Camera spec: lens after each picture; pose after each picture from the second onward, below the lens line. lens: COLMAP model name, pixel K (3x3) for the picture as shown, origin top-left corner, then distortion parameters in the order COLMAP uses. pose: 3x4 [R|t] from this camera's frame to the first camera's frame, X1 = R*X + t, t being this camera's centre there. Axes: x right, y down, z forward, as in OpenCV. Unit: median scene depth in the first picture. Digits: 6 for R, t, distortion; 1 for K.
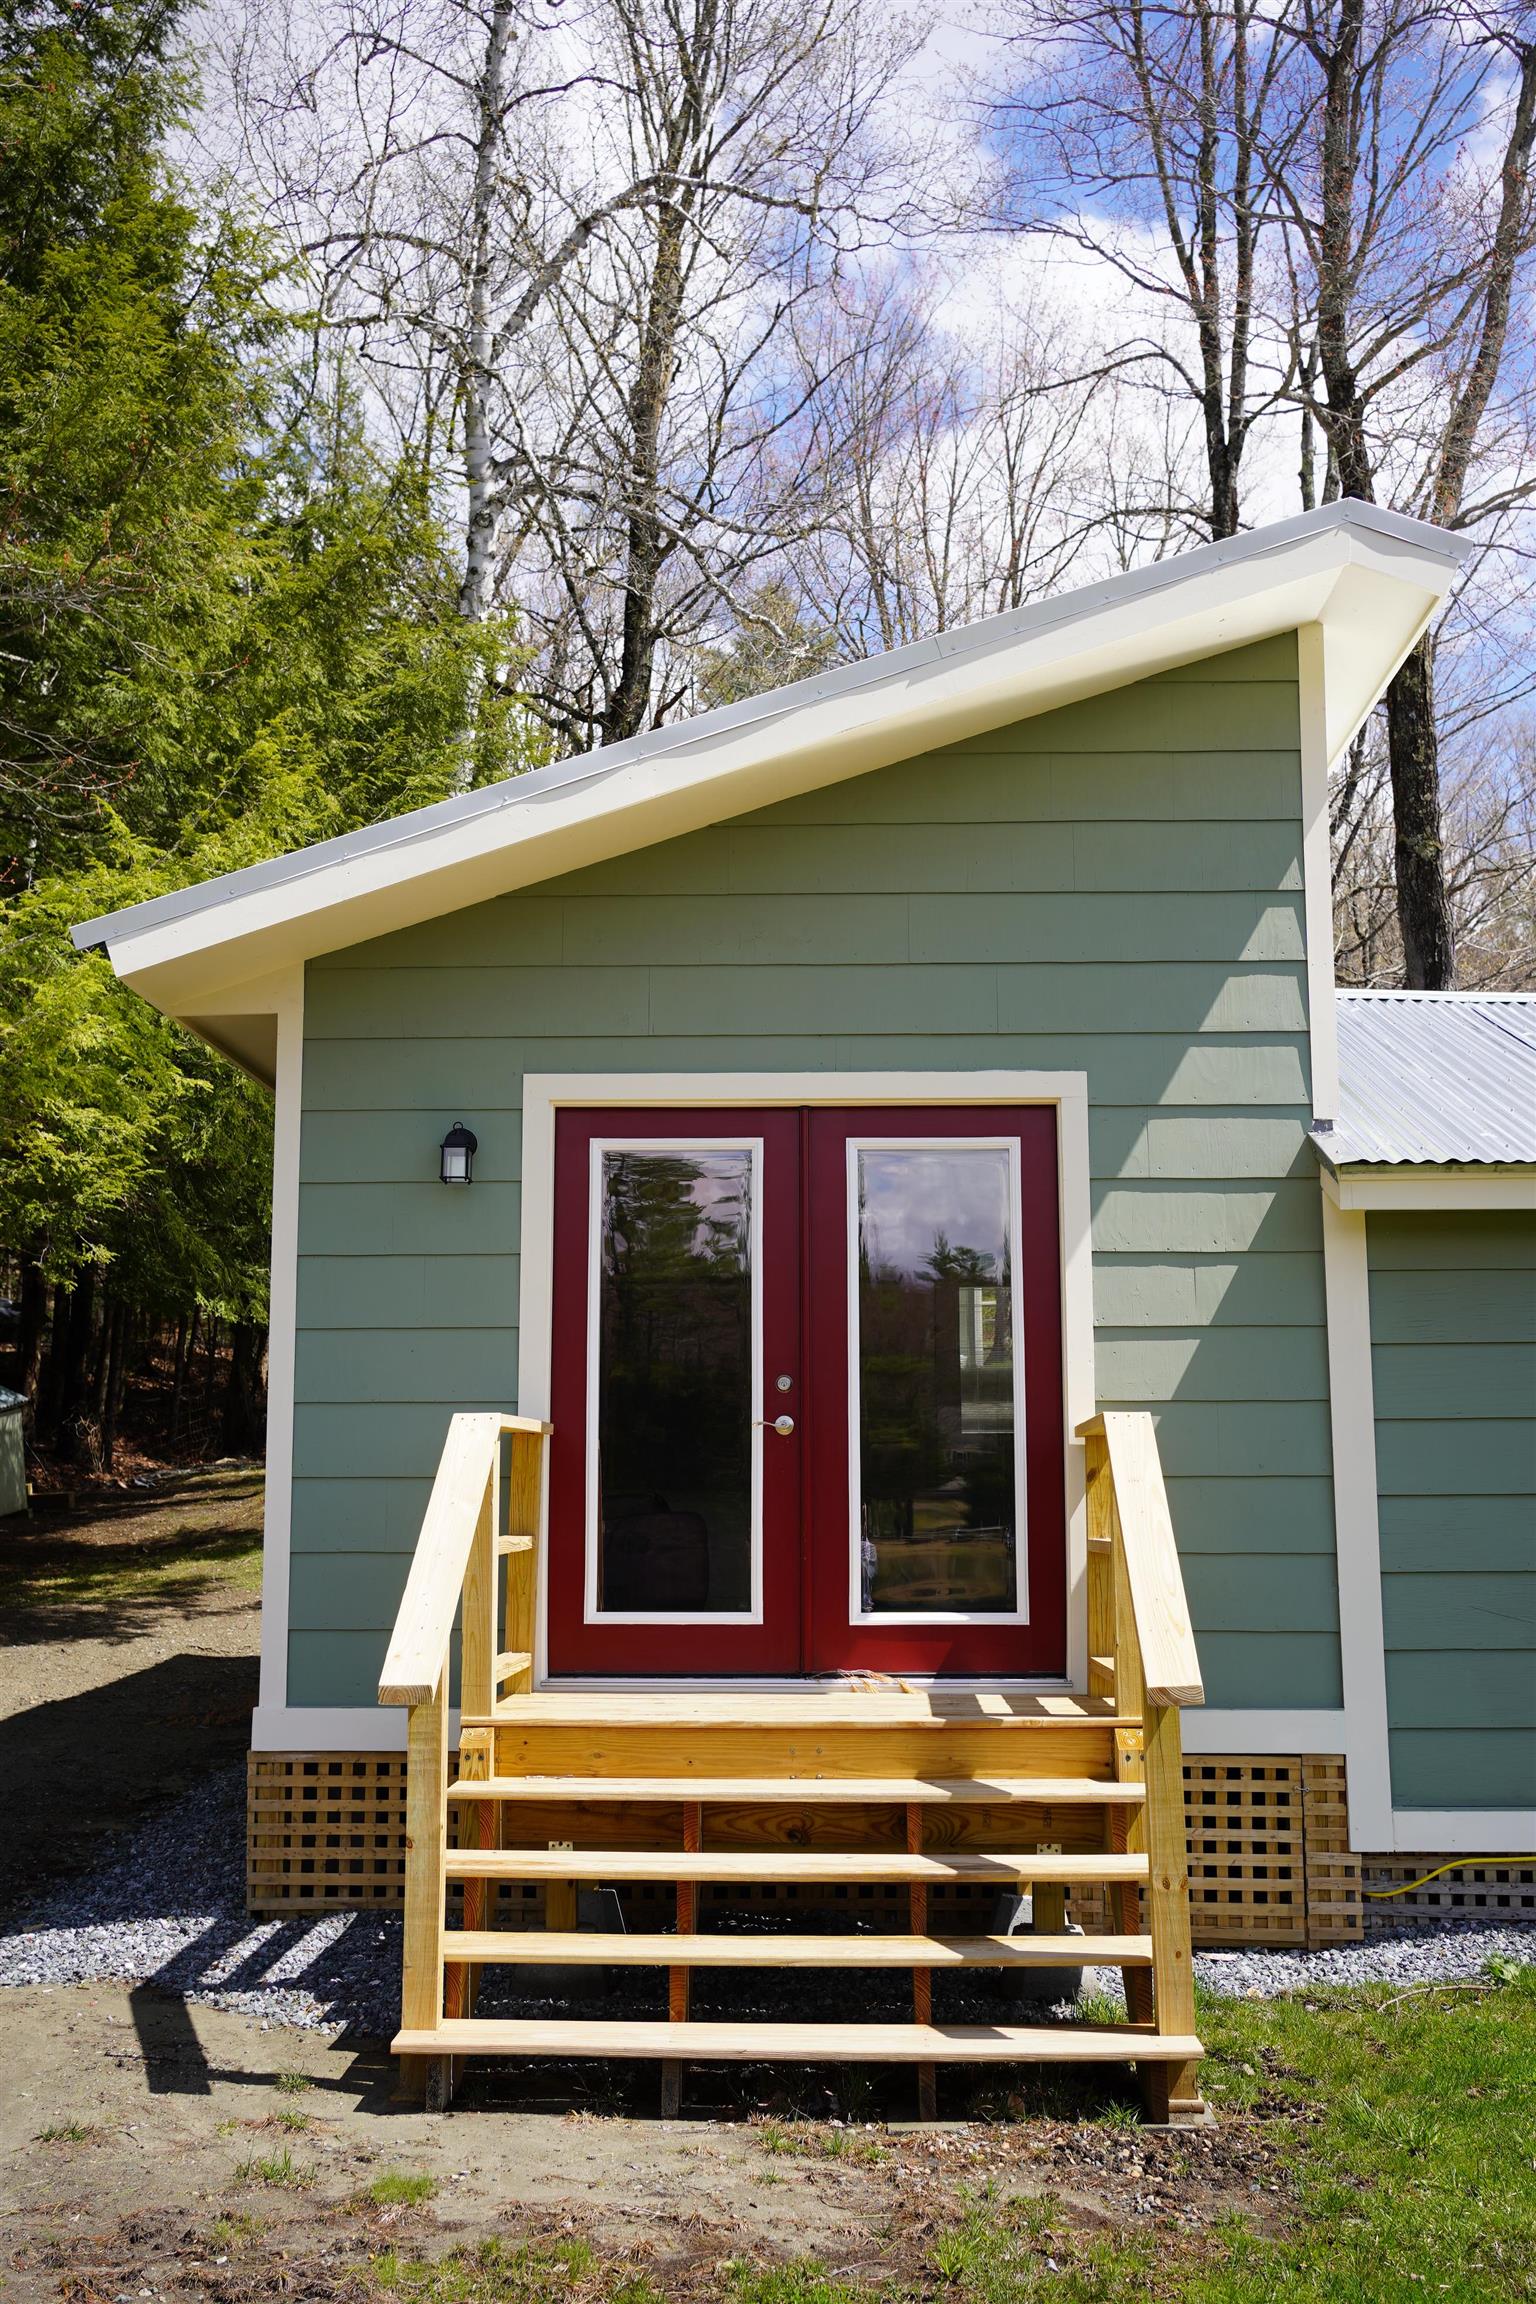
lens RADIAL K [[2328.3, 0, 768.0], [0, 2328.3, 1152.0], [0, 0, 1]] dist [-0.046028, 0.199748]
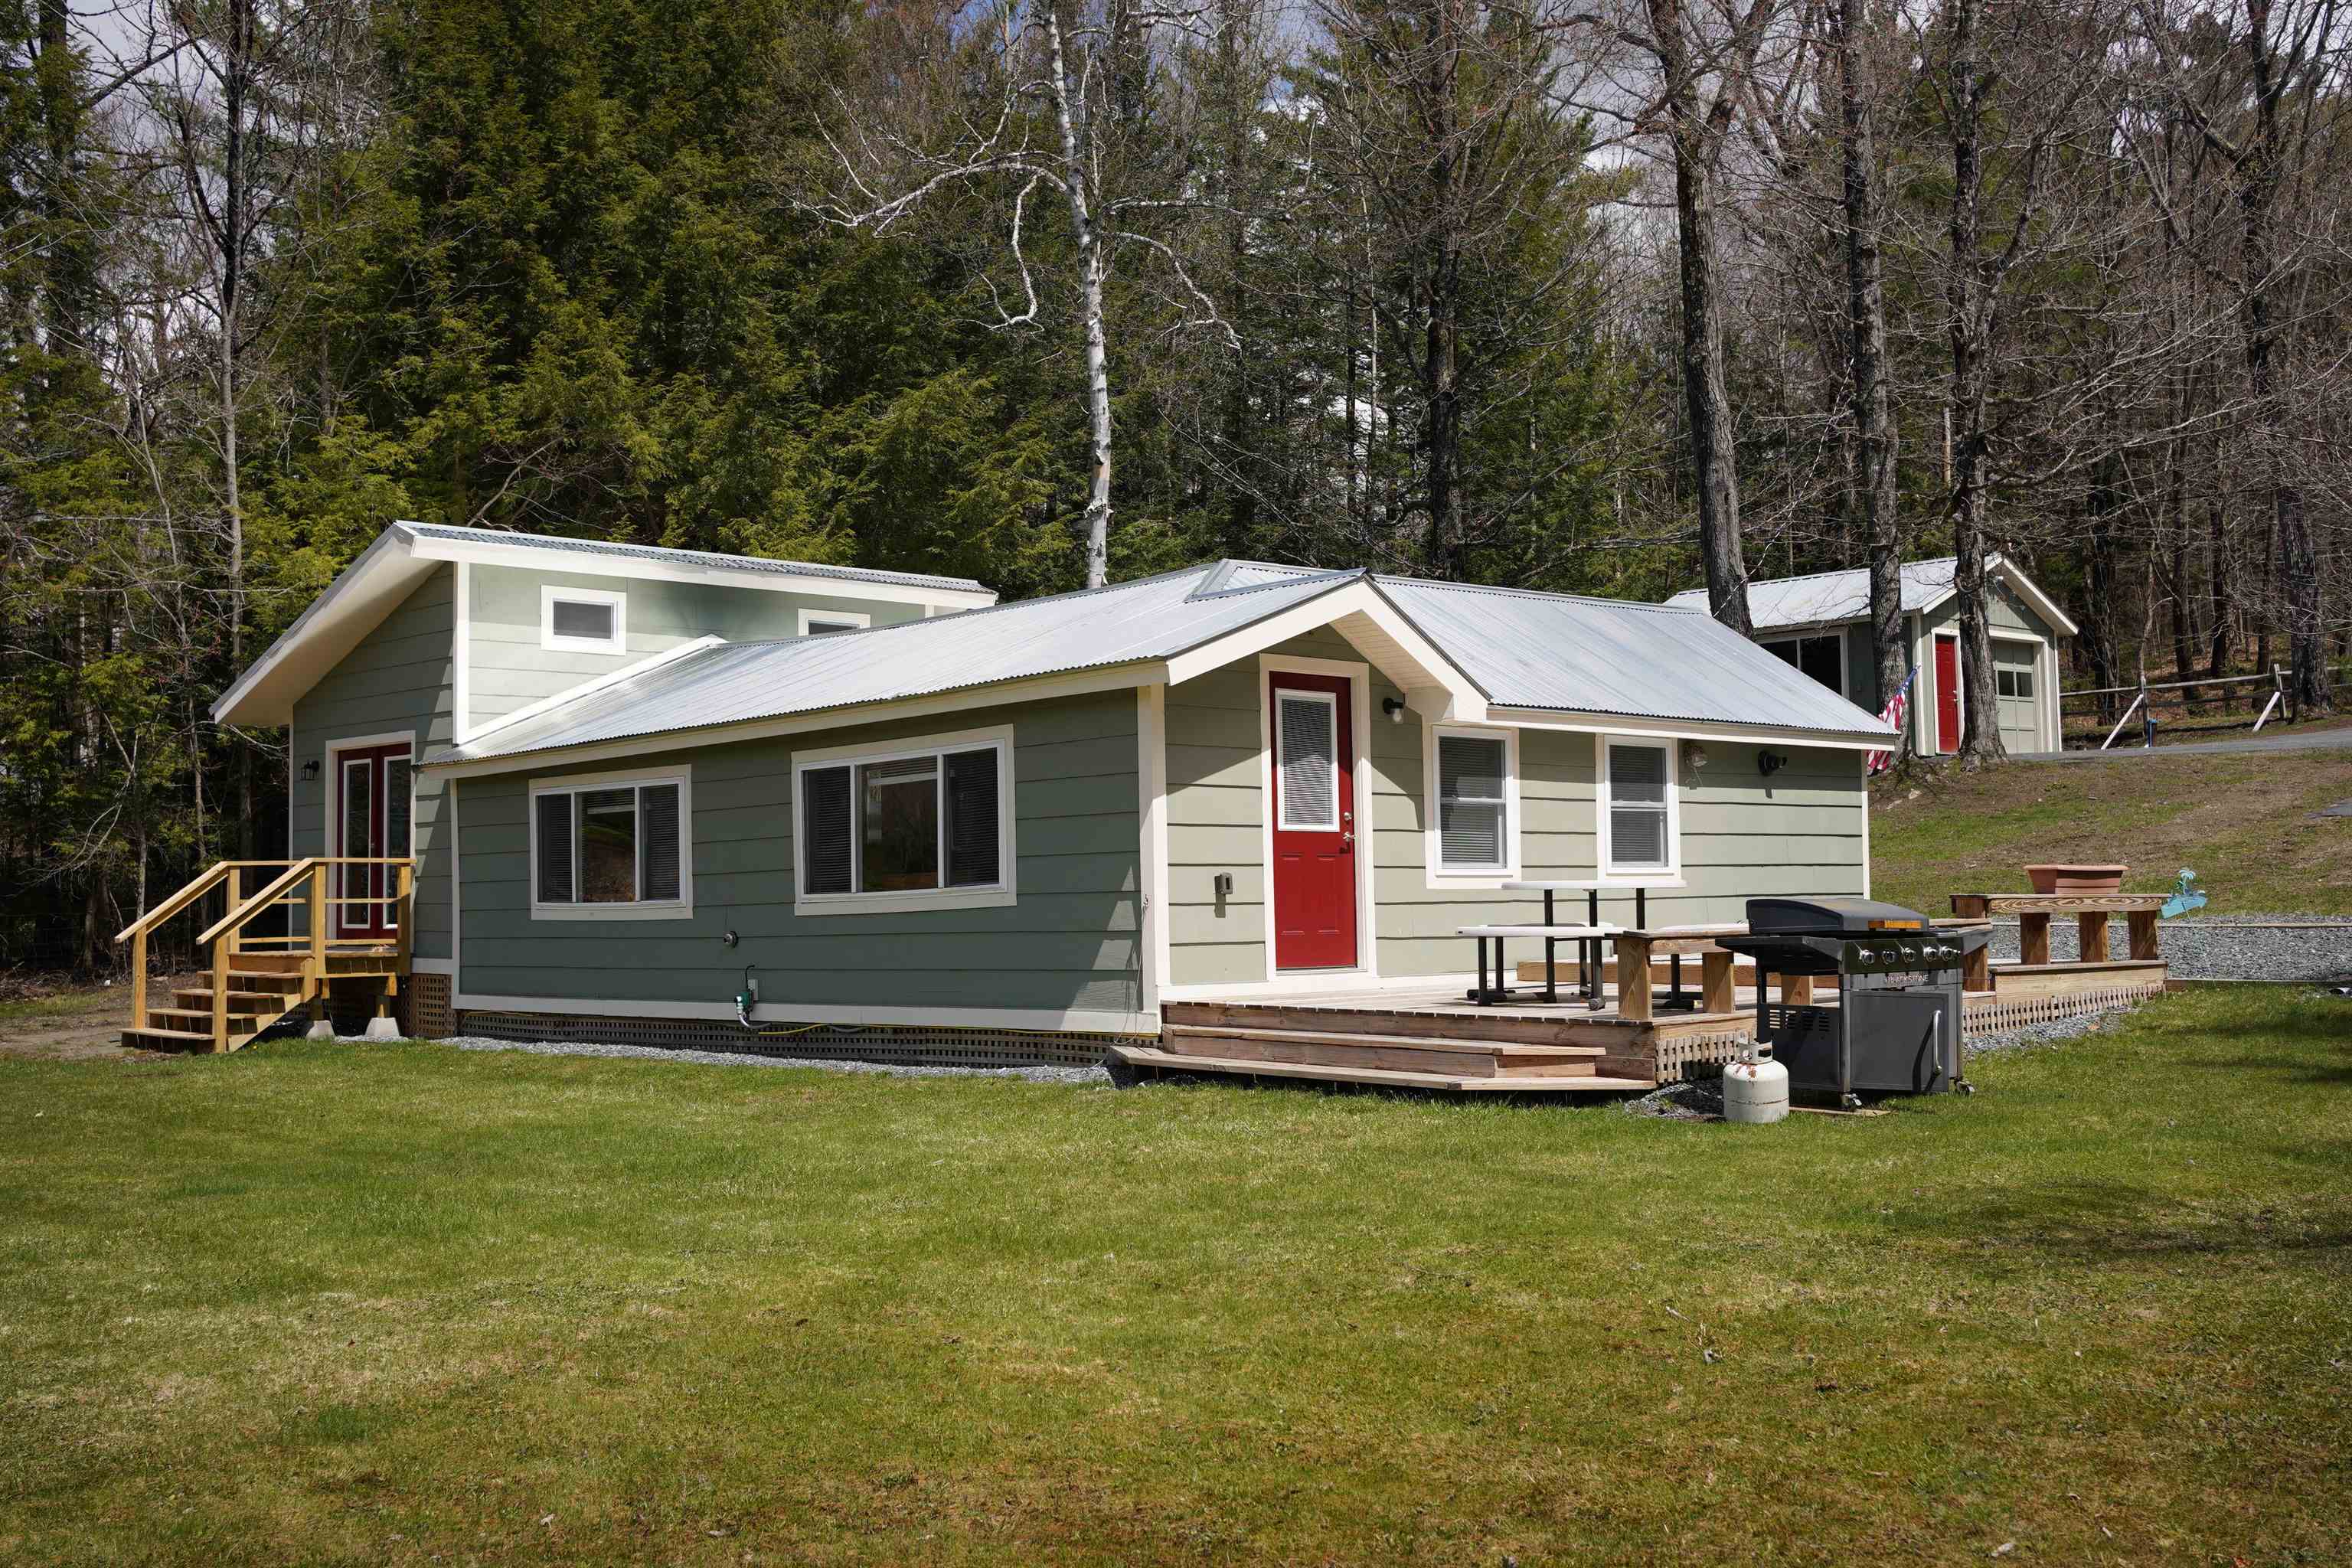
lens RADIAL K [[2376.8, 0, 1176.0], [0, 2376.8, 784.0], [0, 0, 1]] dist [-0.046028, 0.199748]
pose [[0.716478, -0.039772, -0.696475, 2.788878], [0.117135, 0.991058, 0.063906, -0.046269], [0.687705, -0.127369, 0.714730, -0.397975]]
